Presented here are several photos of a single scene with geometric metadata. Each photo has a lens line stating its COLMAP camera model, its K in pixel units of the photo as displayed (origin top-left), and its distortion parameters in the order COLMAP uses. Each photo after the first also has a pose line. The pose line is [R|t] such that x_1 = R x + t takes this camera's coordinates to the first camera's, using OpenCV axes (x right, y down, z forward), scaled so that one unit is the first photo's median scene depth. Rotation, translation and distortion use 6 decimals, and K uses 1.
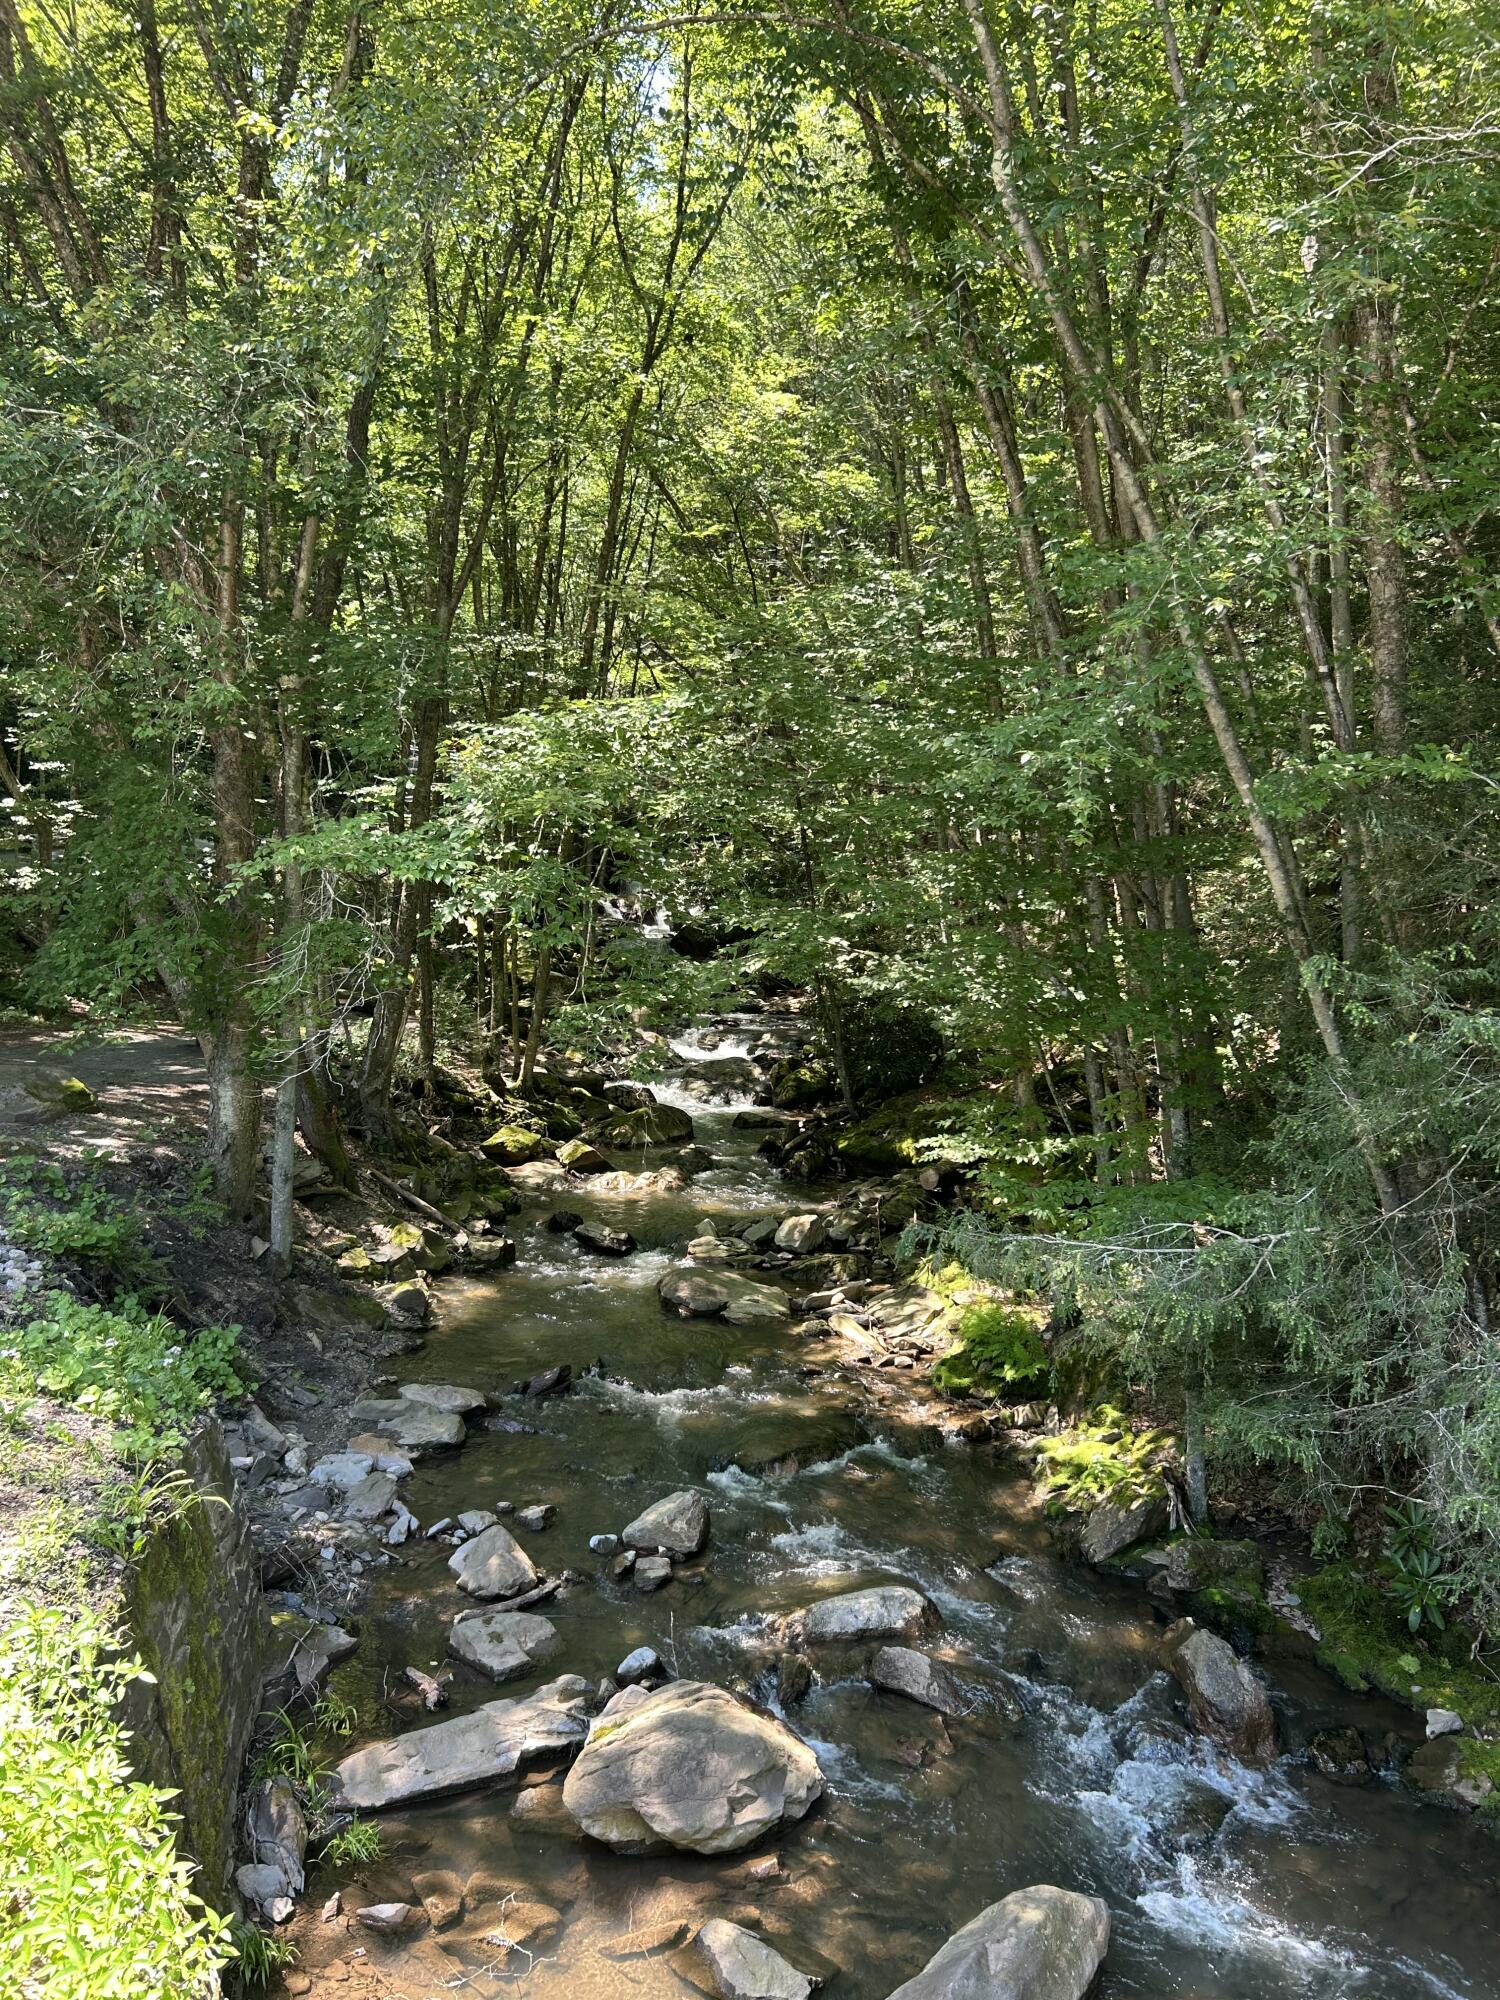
lens RADIAL K [[1508.8, 0, 754.5], [0, 1508.8, 982.1], [0, 0, 1]] dist [0.026395, -0.042957]
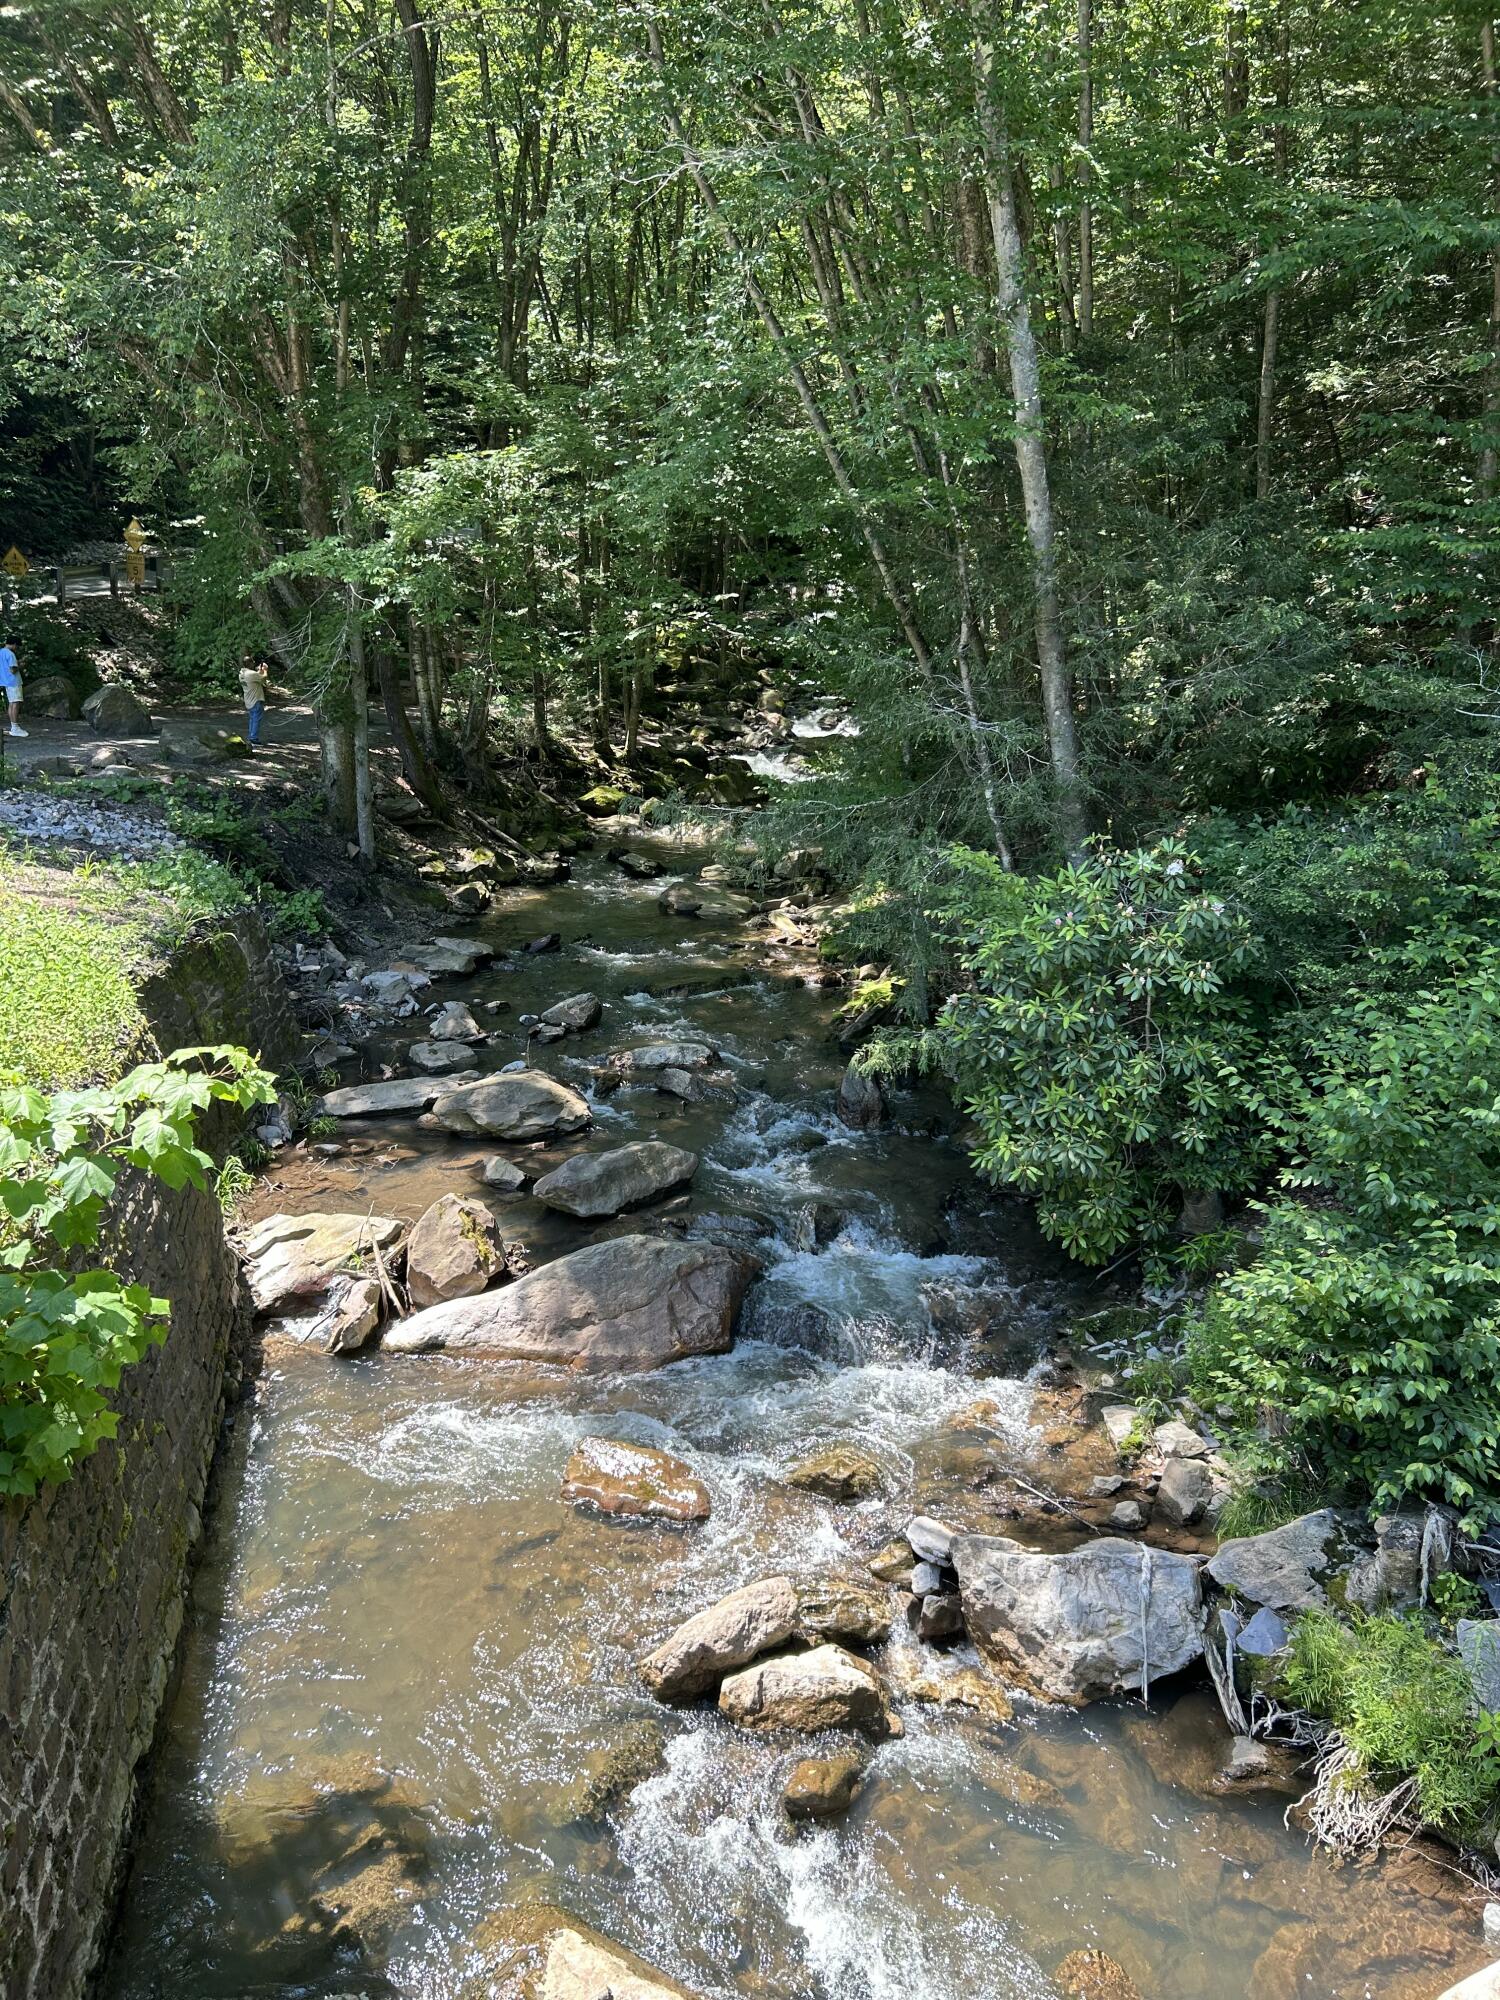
lens RADIAL K [[1508.8, 0, 754.0], [0, 1508.8, 1007.6], [0, 0, 1]] dist [0.026395, -0.042957]
pose [[0.985777, 0.027703, -0.165759, 0.273274], [0.008175, 0.977248, 0.211941, 0.020720], [0.167859, -0.210282, 0.963123, -0.323785]]
